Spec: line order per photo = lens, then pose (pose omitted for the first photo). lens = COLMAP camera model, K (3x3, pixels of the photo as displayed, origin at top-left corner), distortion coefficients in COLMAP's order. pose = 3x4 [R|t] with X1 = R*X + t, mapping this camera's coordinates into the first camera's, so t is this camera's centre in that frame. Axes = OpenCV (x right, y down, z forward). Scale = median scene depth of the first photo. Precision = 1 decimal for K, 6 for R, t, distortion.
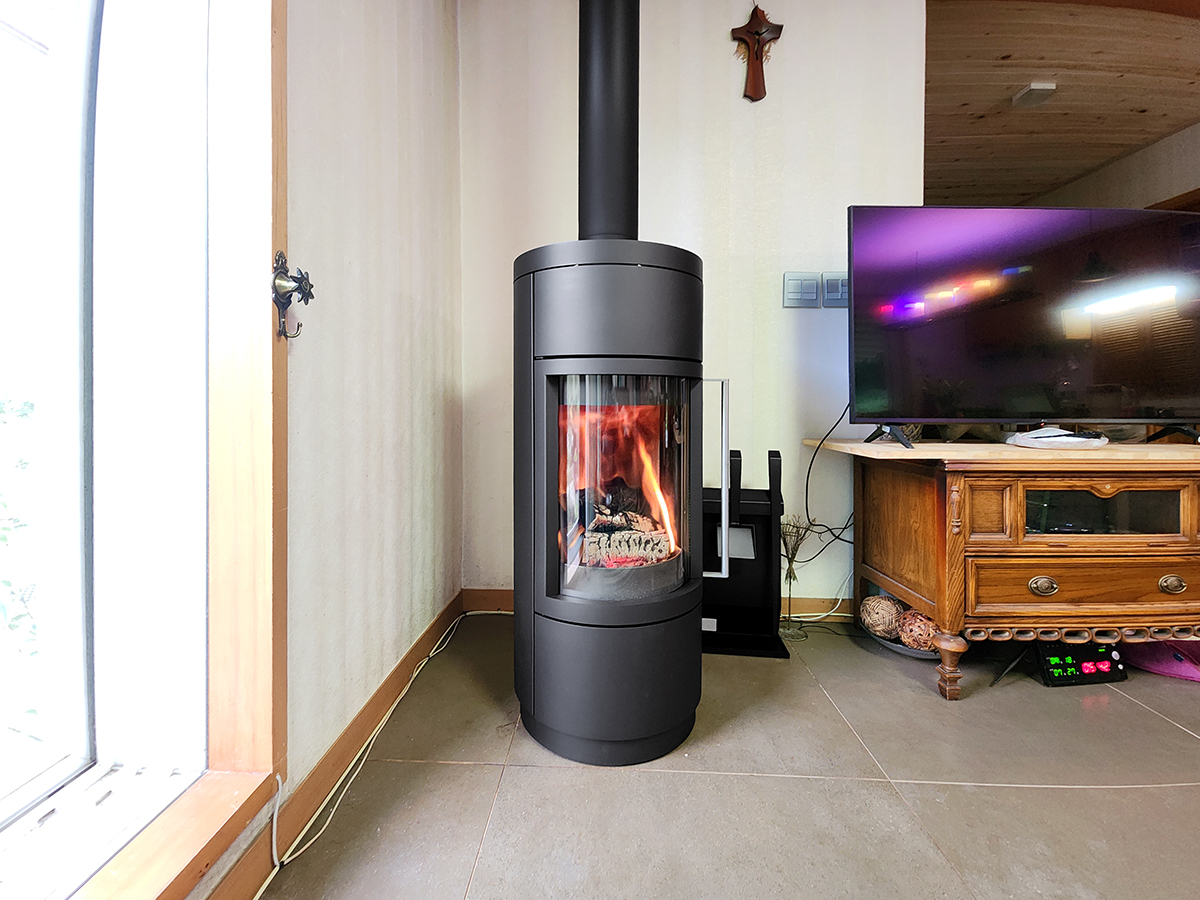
lens RADIAL K [[505.0, 0, 589.8], [0, 505.0, 388.5], [0, 0, 1]] dist [0.009645, -0.008500]
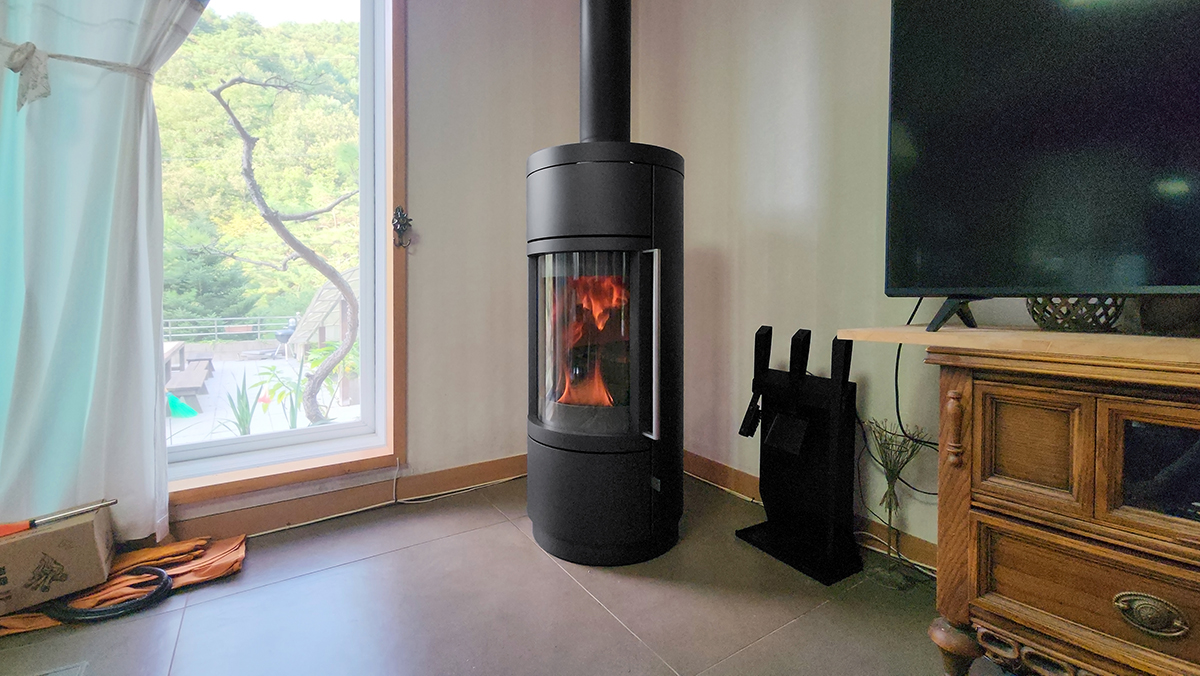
lens RADIAL K [[499.7, 0, 603.9], [0, 499.7, 270.6], [0, 0, 1]] dist [0.002846, -0.000065]
pose [[0.613453, -0.036352, -0.788894, 0.958385], [0.023854, 0.999337, -0.027500, 0.047900], [0.789371, -0.001948, 0.613913, 0.264096]]
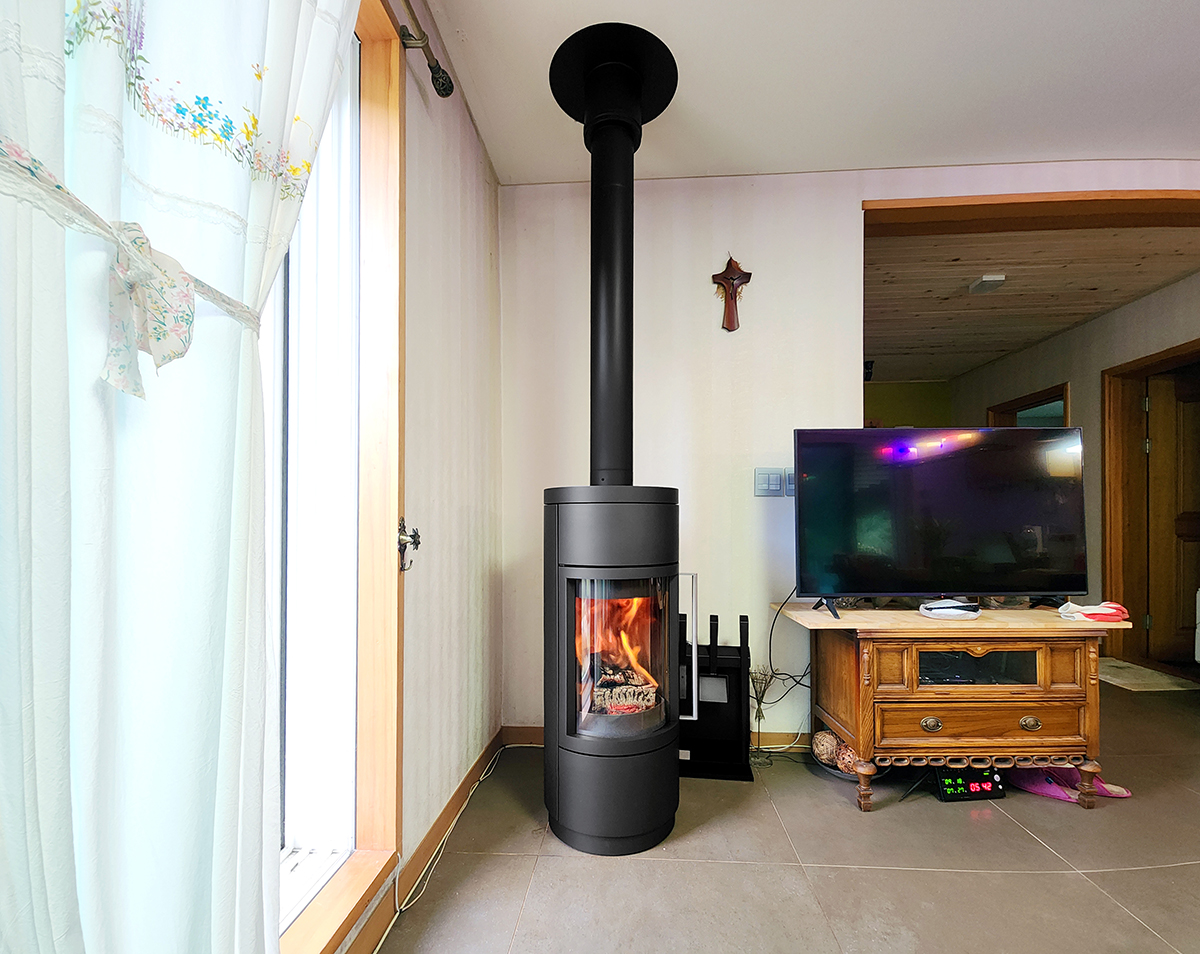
lens RADIAL K [[531.1, 0, 614.4], [0, 531.1, 472.7], [0, 0, 1]] dist [-0.000019, 0.000231]
pose [[0.999961, -0.001560, 0.008663, 0.031614], [0.002033, 0.998493, -0.054848, -0.207149], [-0.008564, 0.054863, 0.998457, -0.453156]]
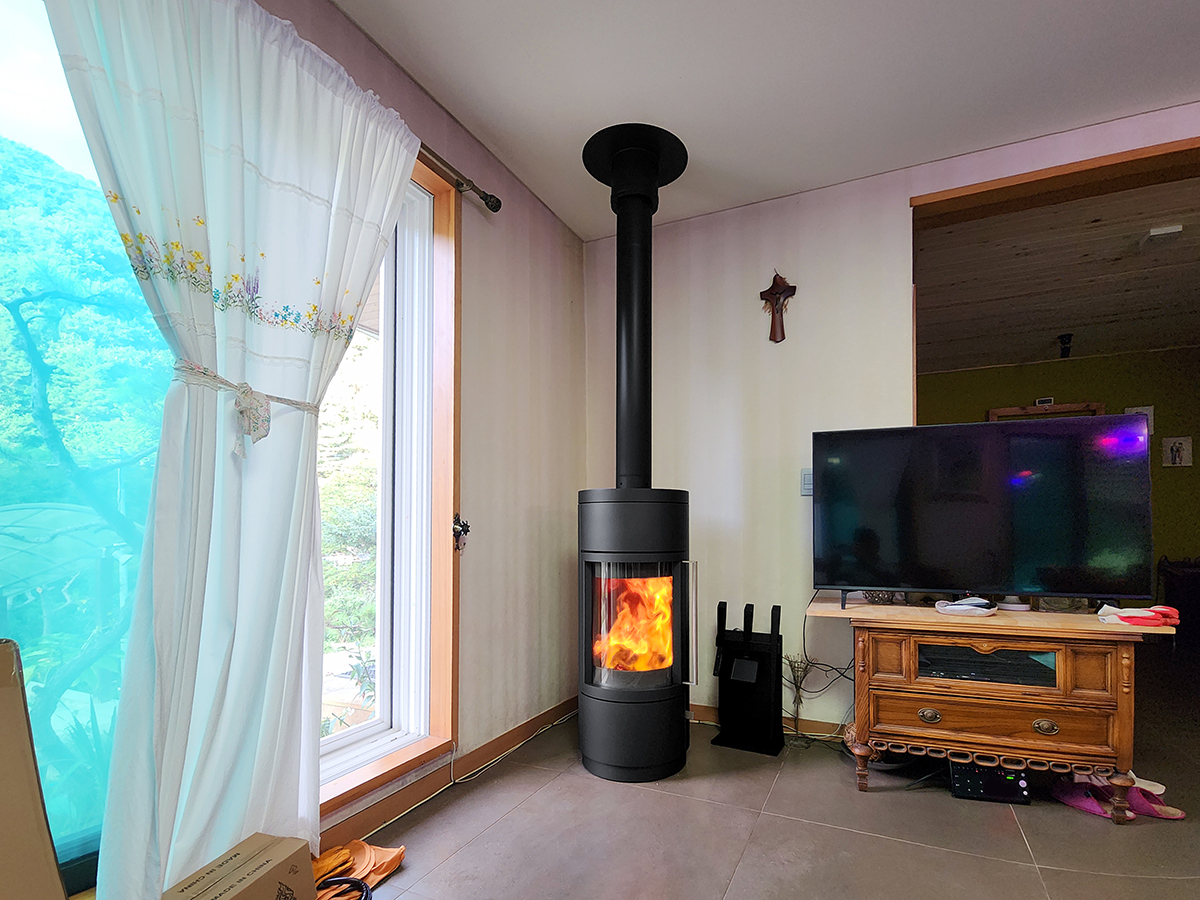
lens RADIAL K [[562.6, 0, 642.0], [0, 562.6, 452.7], [0, 0, 1]] dist [-0.002267, -0.000546]
pose [[0.945606, -0.041369, -0.322672, 0.672464], [0.010931, 0.995362, -0.095580, -0.188715], [0.325130, 0.086854, 0.941672, -0.768897]]
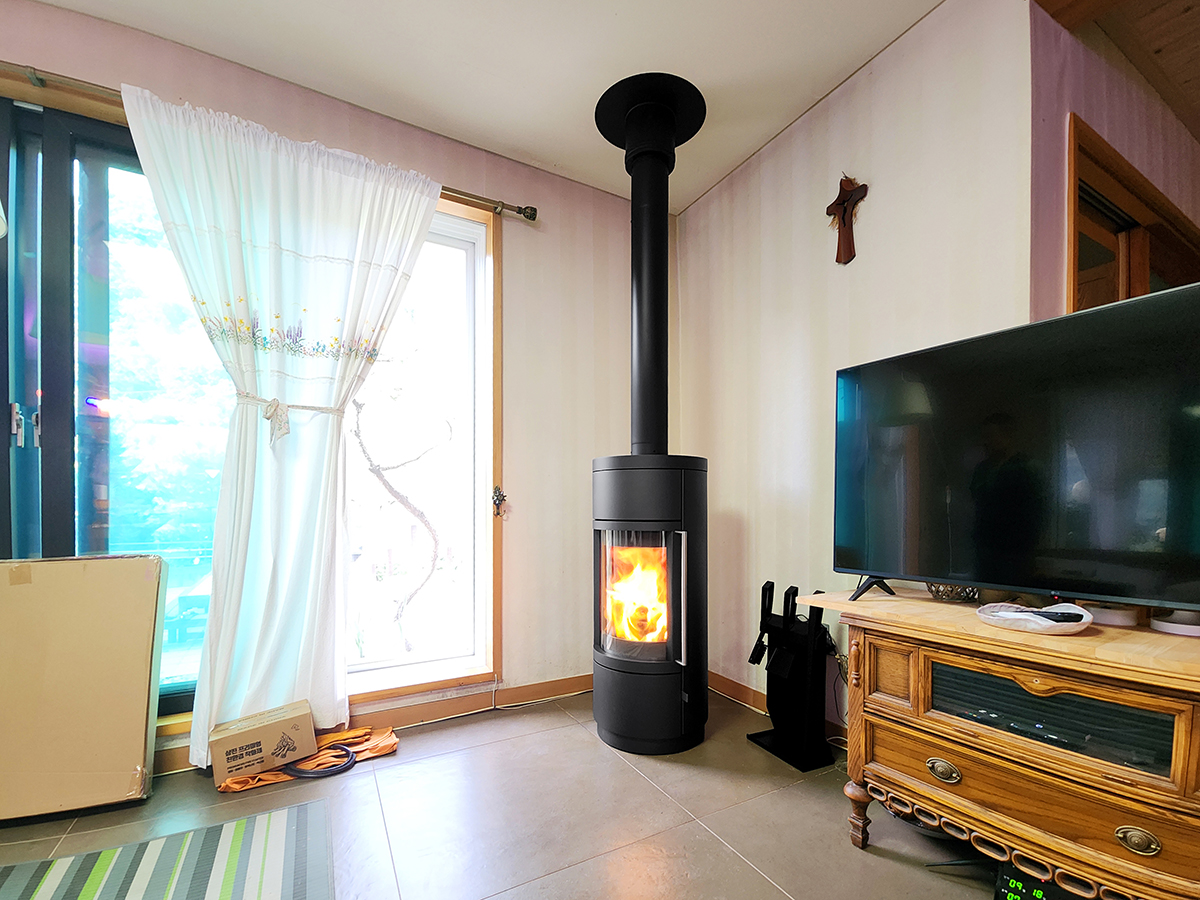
lens RADIAL K [[522.6, 0, 618.3], [0, 522.6, 458.3], [0, 0, 1]] dist [-0.001374, -0.000321]
pose [[0.552548, -0.076167, -0.829994, 1.392816], [0.027076, 0.996930, -0.073462, -0.122126], [0.833041, 0.018118, 0.552914, -0.028951]]
